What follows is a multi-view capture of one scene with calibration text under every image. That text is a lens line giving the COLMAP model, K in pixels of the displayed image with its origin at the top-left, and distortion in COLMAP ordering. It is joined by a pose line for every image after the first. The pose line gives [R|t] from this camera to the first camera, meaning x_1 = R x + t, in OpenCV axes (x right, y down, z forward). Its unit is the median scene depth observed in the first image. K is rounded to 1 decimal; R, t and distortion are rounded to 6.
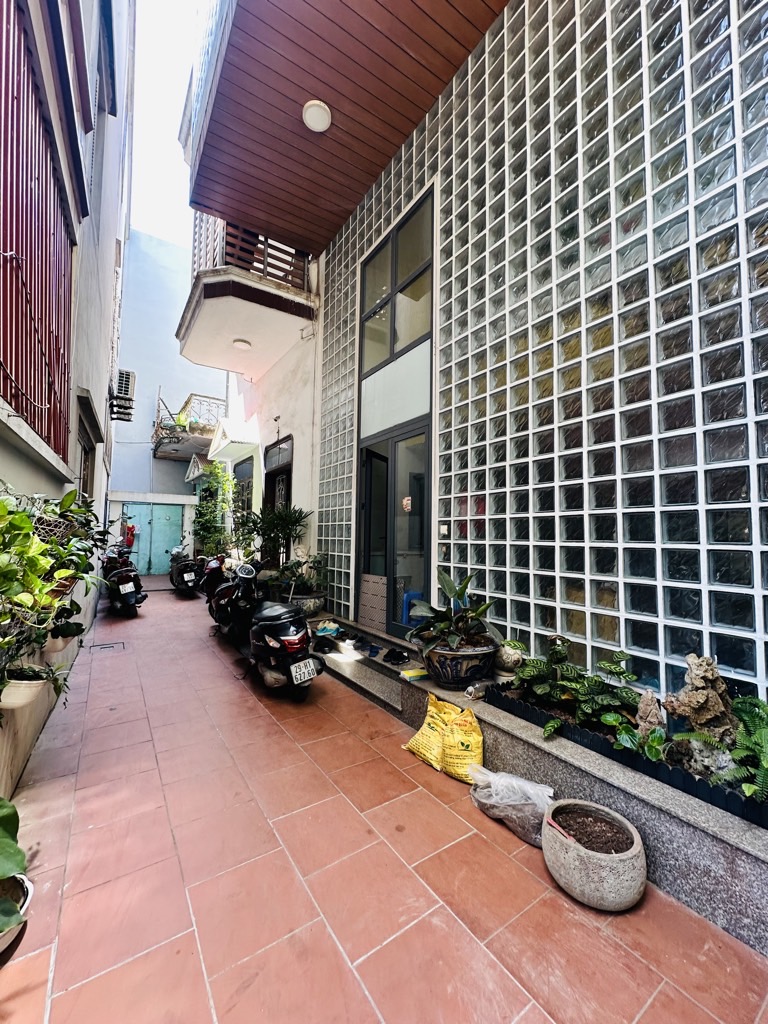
lens RADIAL K [[406.5, 0, 389.0], [0, 406.5, 511.5], [0, 0, 1]] dist [-0.004540, 0.001260]
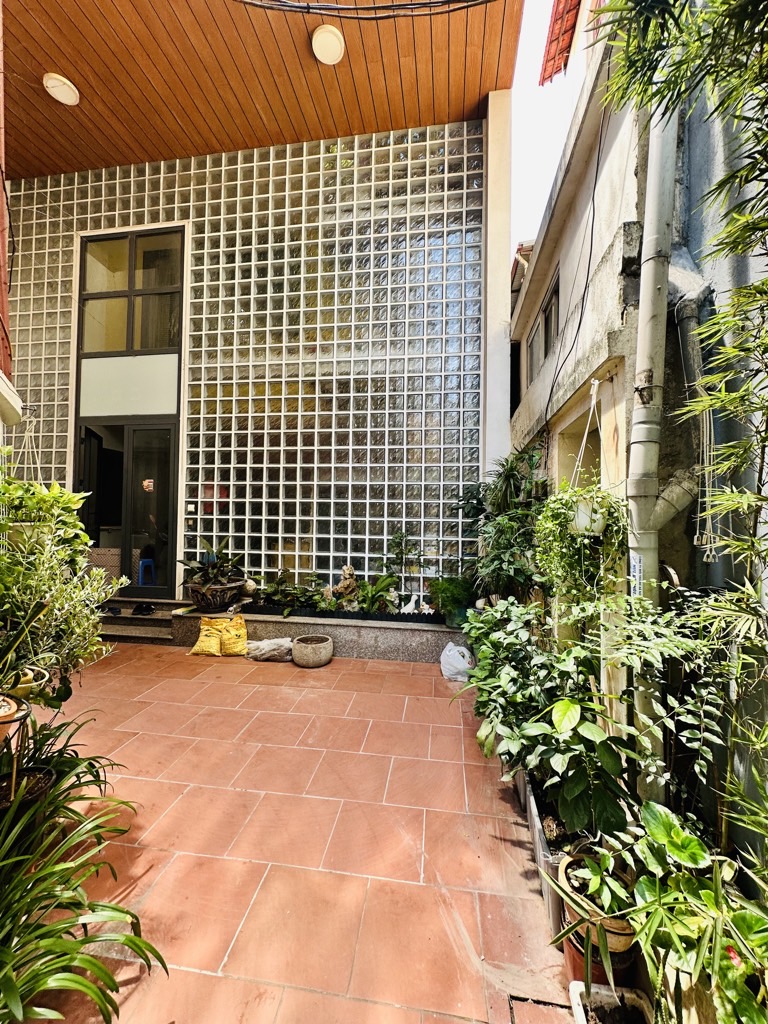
lens RADIAL K [[406.5, 0, 385.2], [0, 406.5, 509.5], [0, 0, 1]] dist [-0.004540, 0.001260]
pose [[0.669493, 0.011862, 0.742724, -0.554879], [-0.053144, 0.998075, 0.031964, -0.034068], [-0.740915, -0.060871, 0.668835, -0.470135]]
